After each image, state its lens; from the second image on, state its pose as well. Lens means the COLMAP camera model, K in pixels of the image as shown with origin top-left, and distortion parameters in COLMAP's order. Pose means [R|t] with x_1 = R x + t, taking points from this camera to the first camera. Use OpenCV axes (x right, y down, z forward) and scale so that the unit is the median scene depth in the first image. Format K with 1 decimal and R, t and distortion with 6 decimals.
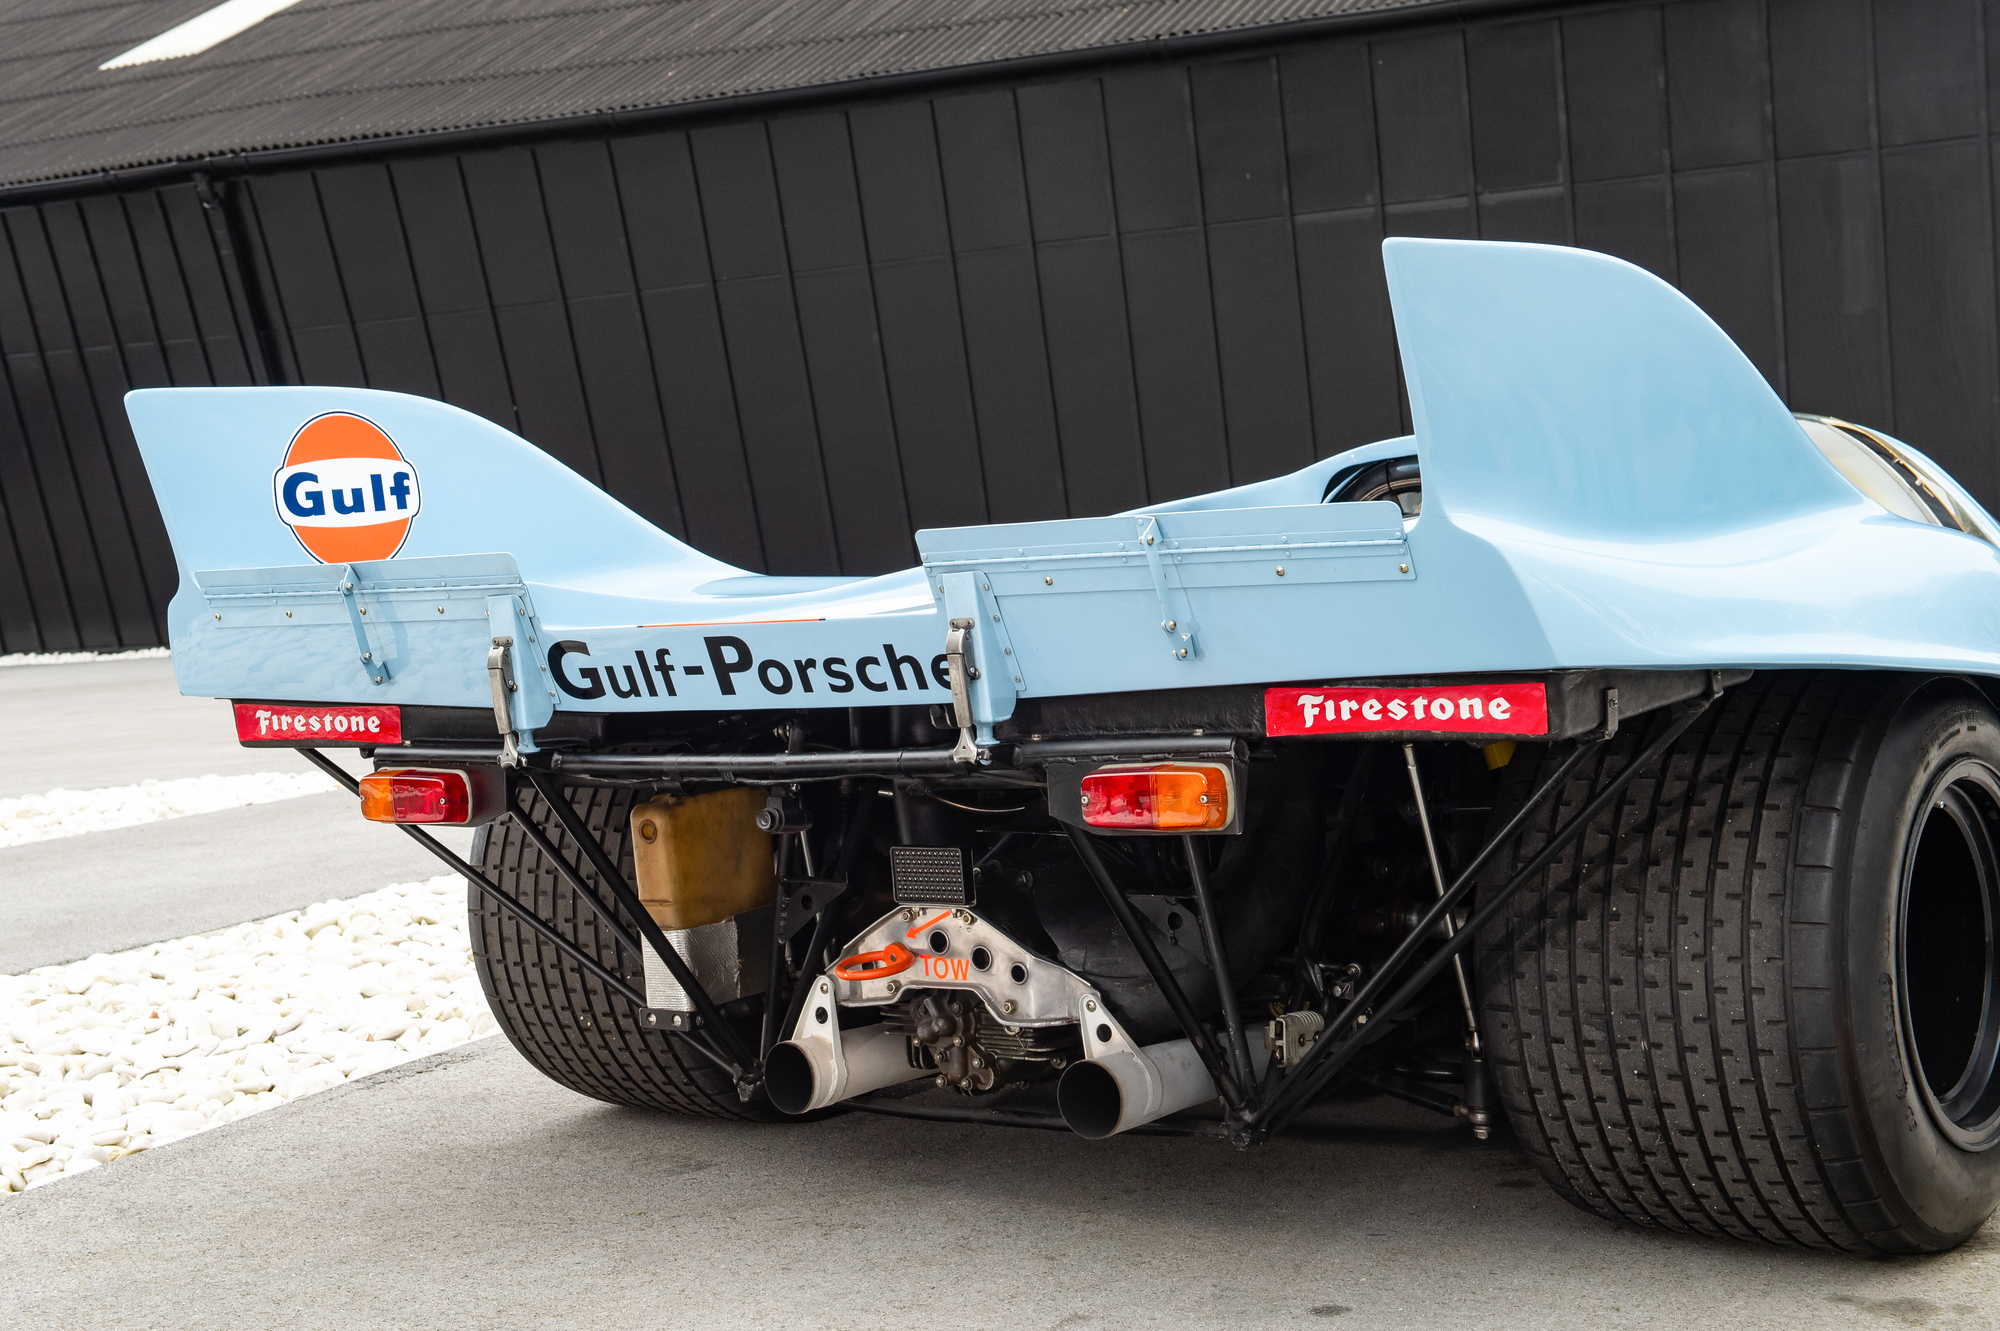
lens RADIAL K [[2991.4, 0, 927.2], [0, 2991.4, 626.0], [0, 0, 1]] dist [0.135247, 0.000000]
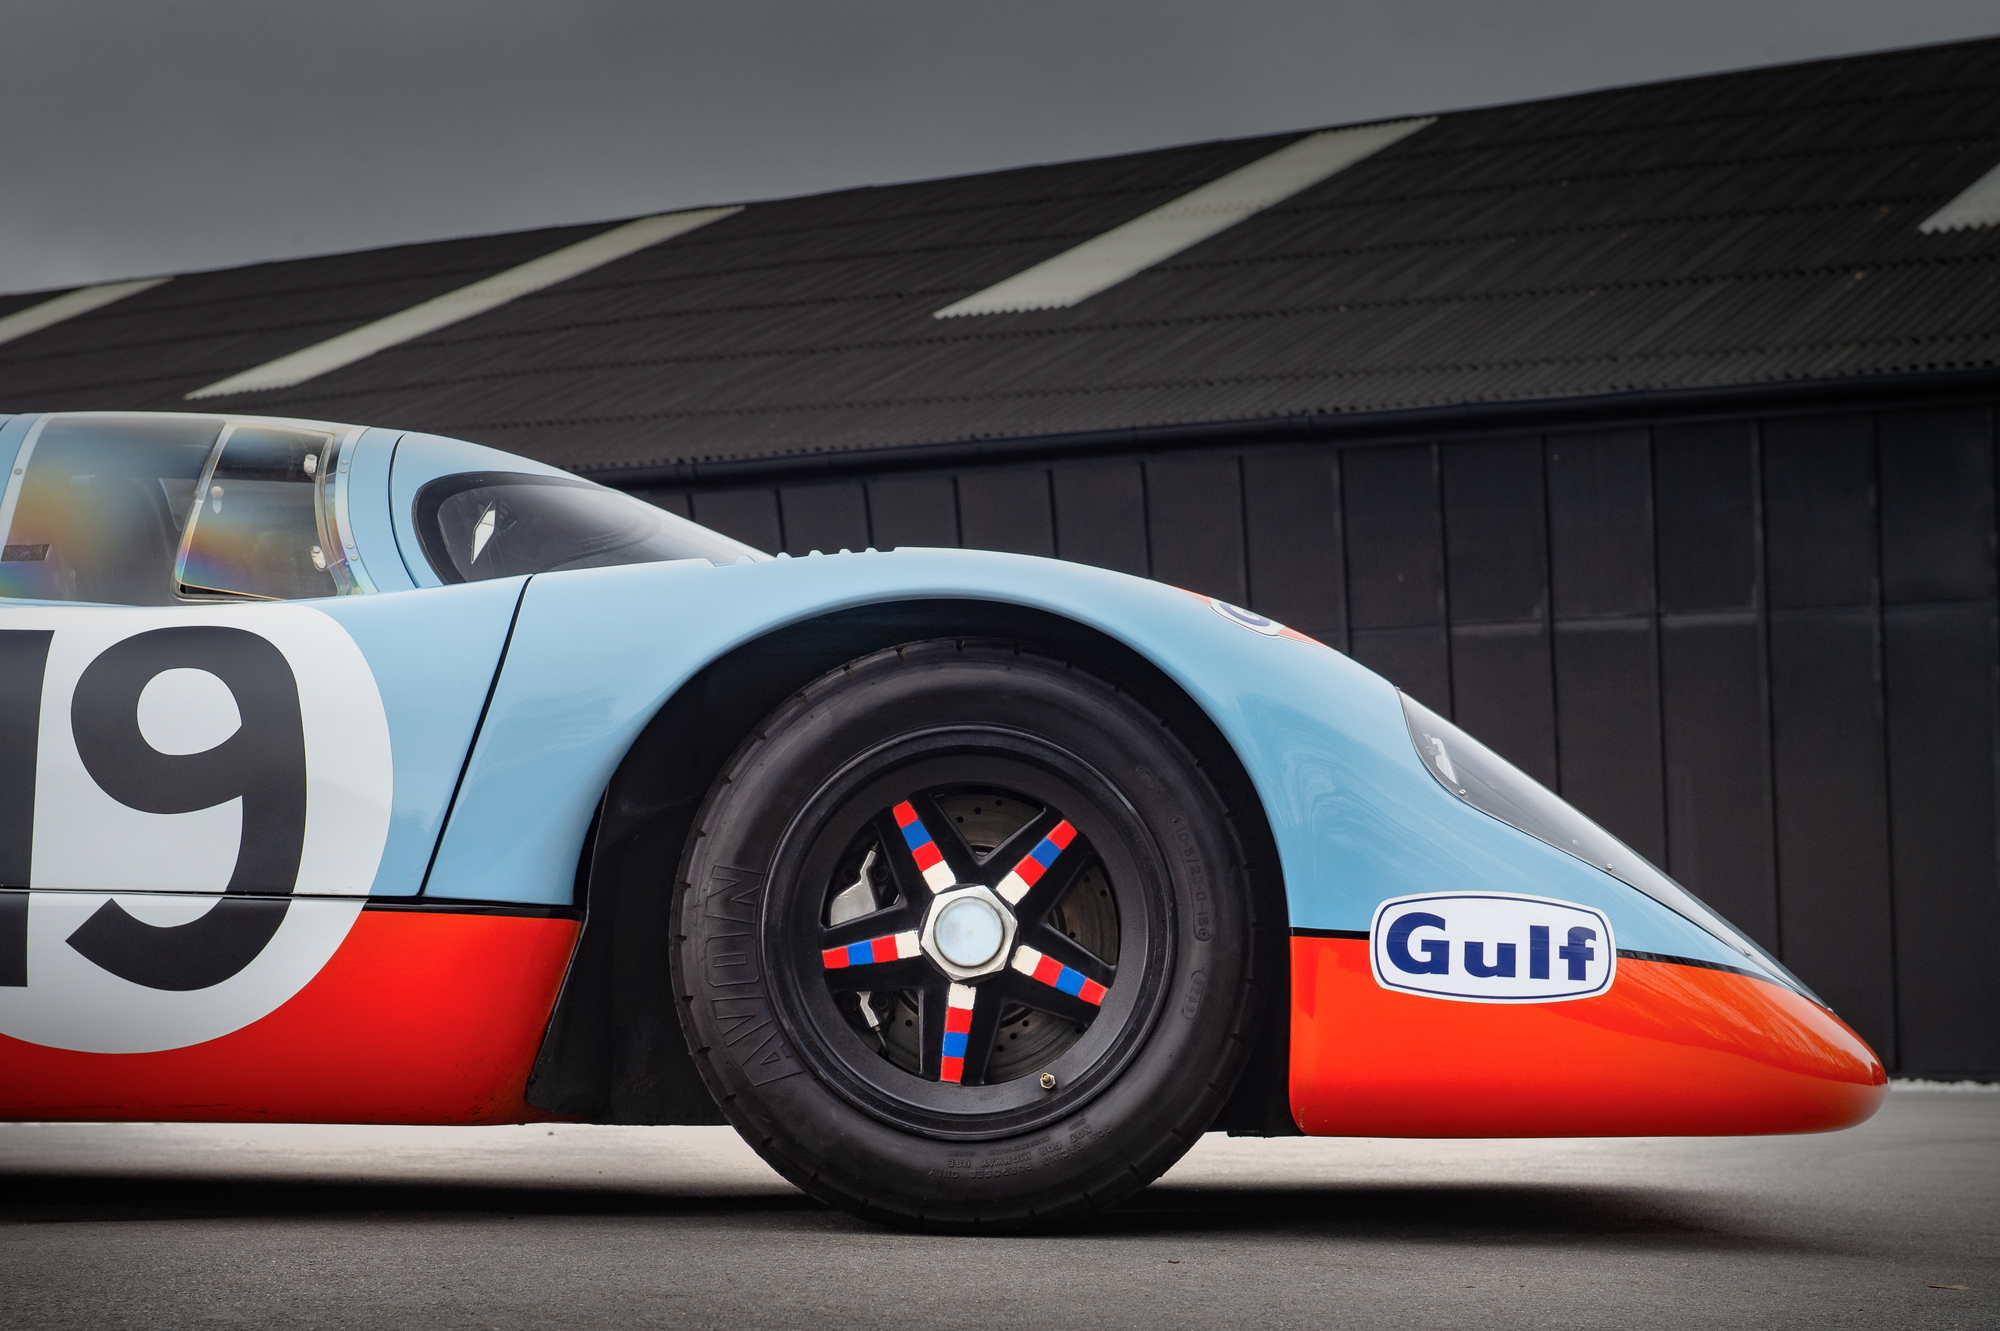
lens RADIAL K [[3870.0, 0, 1011.1], [0, 3870.0, 654.3], [0, 0, 1]] dist [0.102285, 0.000000]
pose [[0.992584, 0.067377, -0.101175, 0.558622], [-0.081197, 0.986906, -0.139370, 0.178053], [0.090460, 0.146552, 0.985058, -0.489127]]
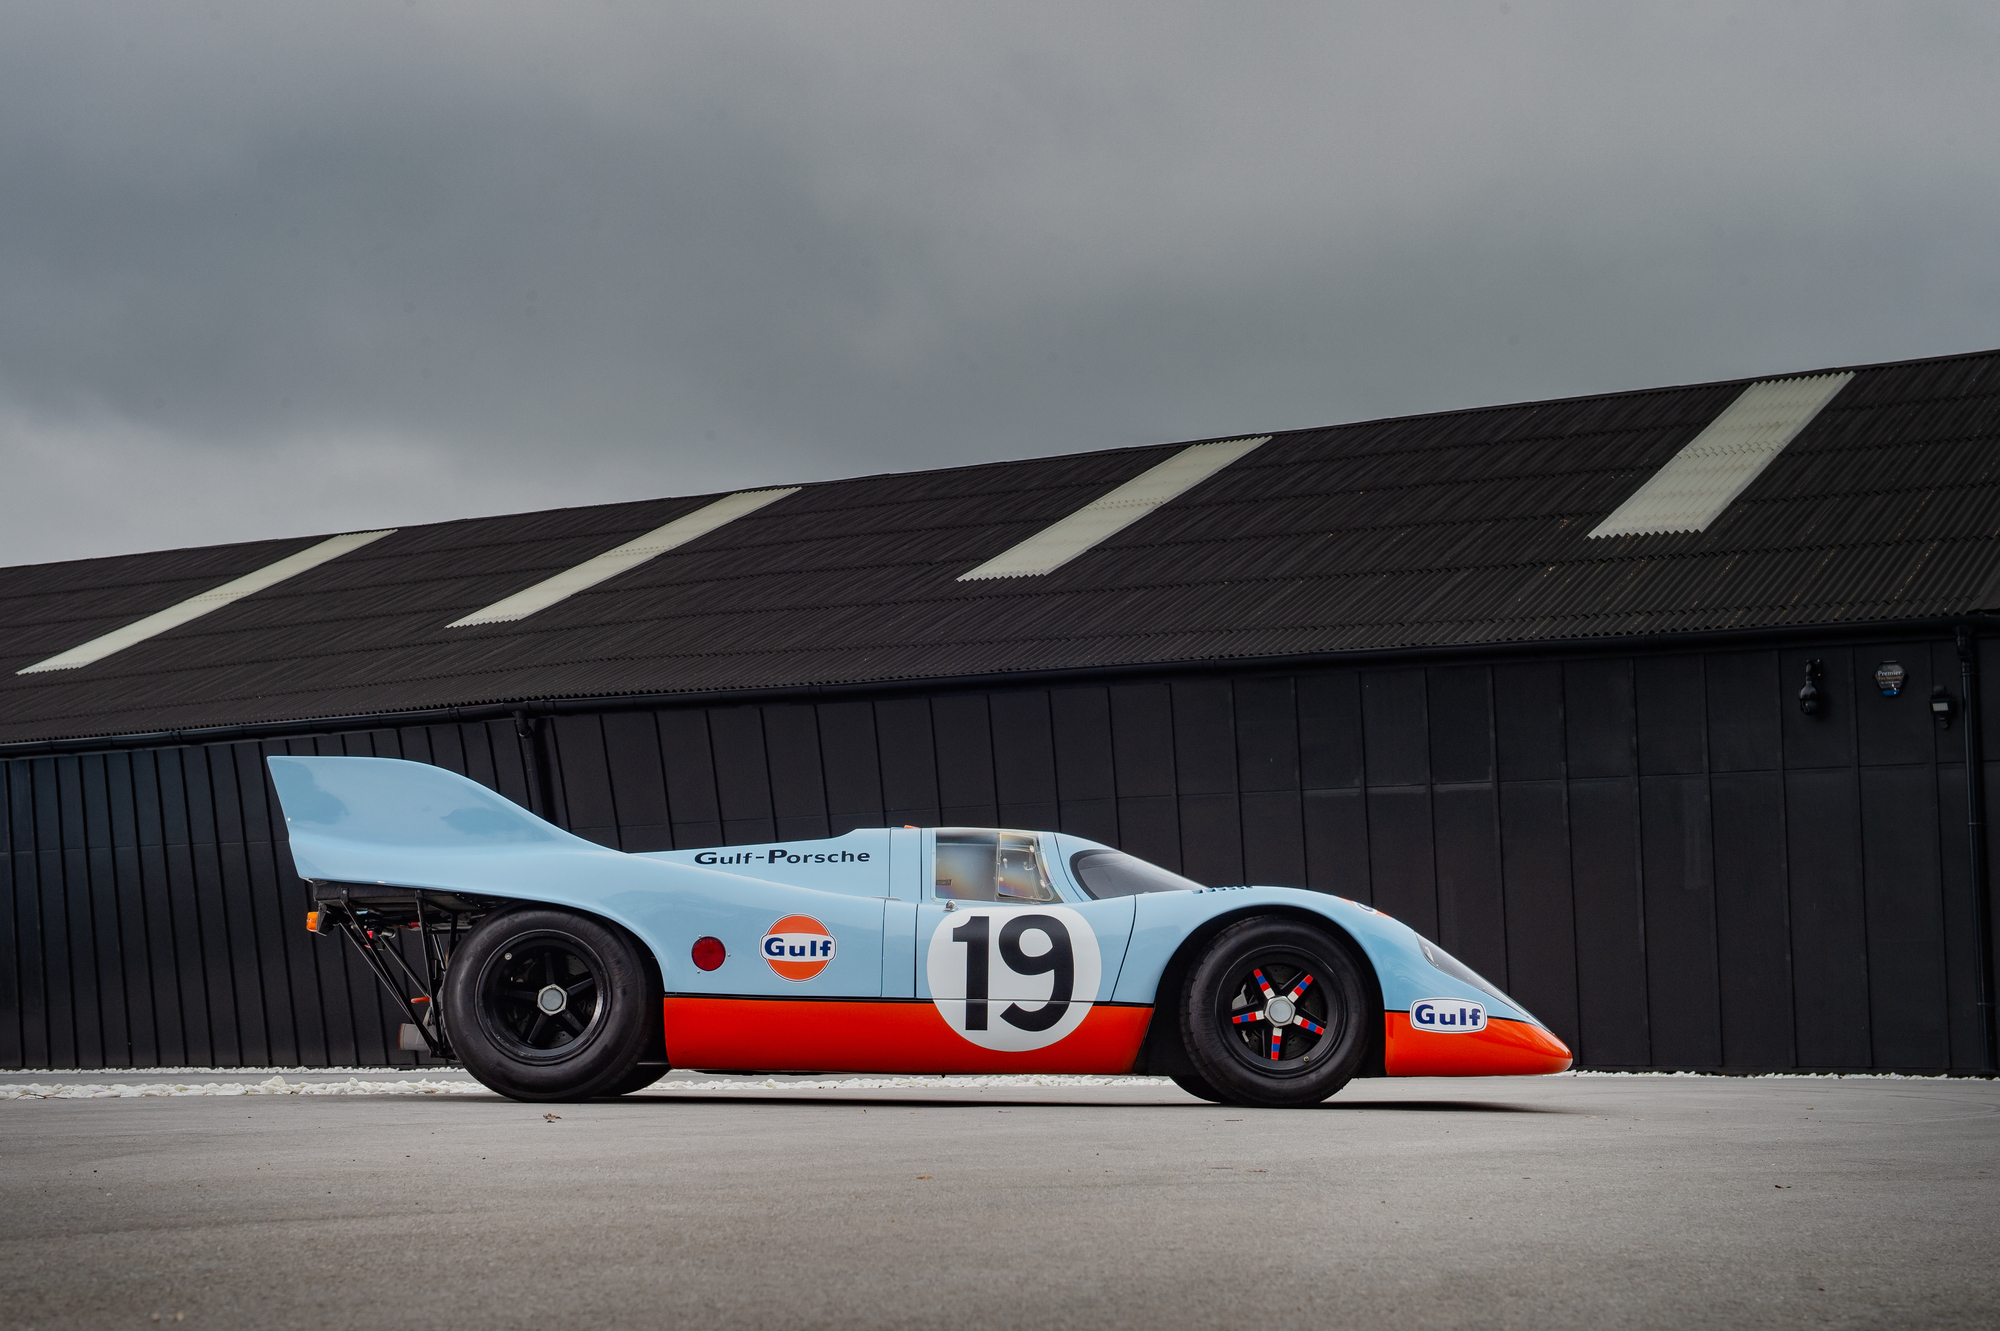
lens RADIAL K [[3115.4, 0, 1003.1], [0, 3115.4, 644.1], [0, 0, 1]] dist [0.118922, 0.000000]
pose [[0.996264, 0.060516, -0.061613, 0.351250], [-0.070391, 0.982343, -0.173341, 0.279096], [0.050035, 0.177030, 0.982933, -2.152359]]
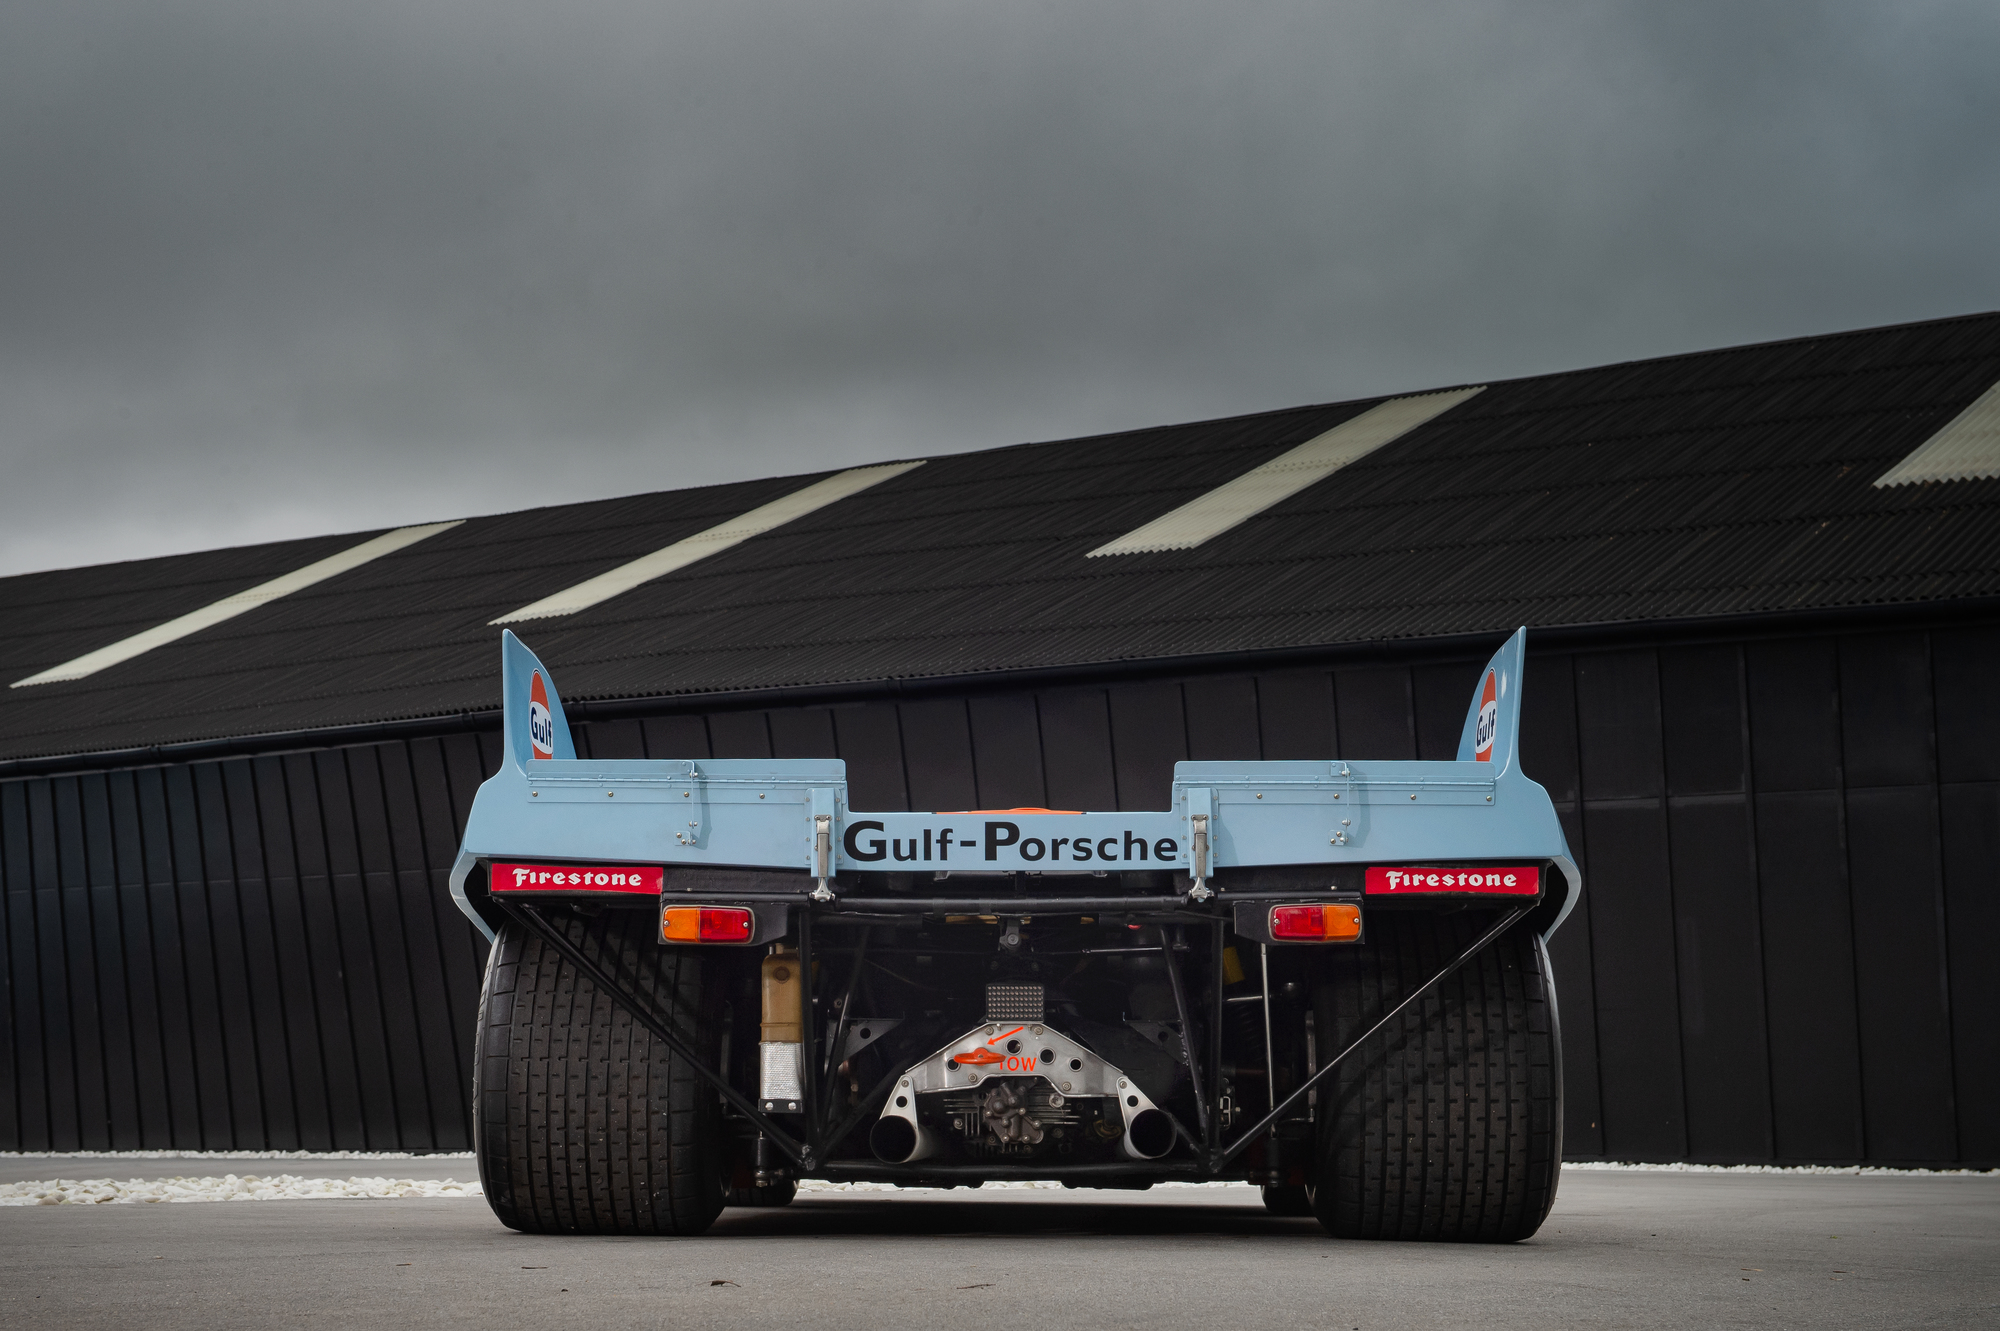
lens RADIAL K [[3348.1, 0, 1002.3], [0, 3348.1, 651.3], [0, 0, 1]] dist [0.122573, 0.000000]
pose [[0.988571, 0.052998, -0.141136, 0.568589], [-0.078315, 0.980477, -0.180367, 0.207845], [0.128821, 0.189359, 0.973421, -1.069355]]
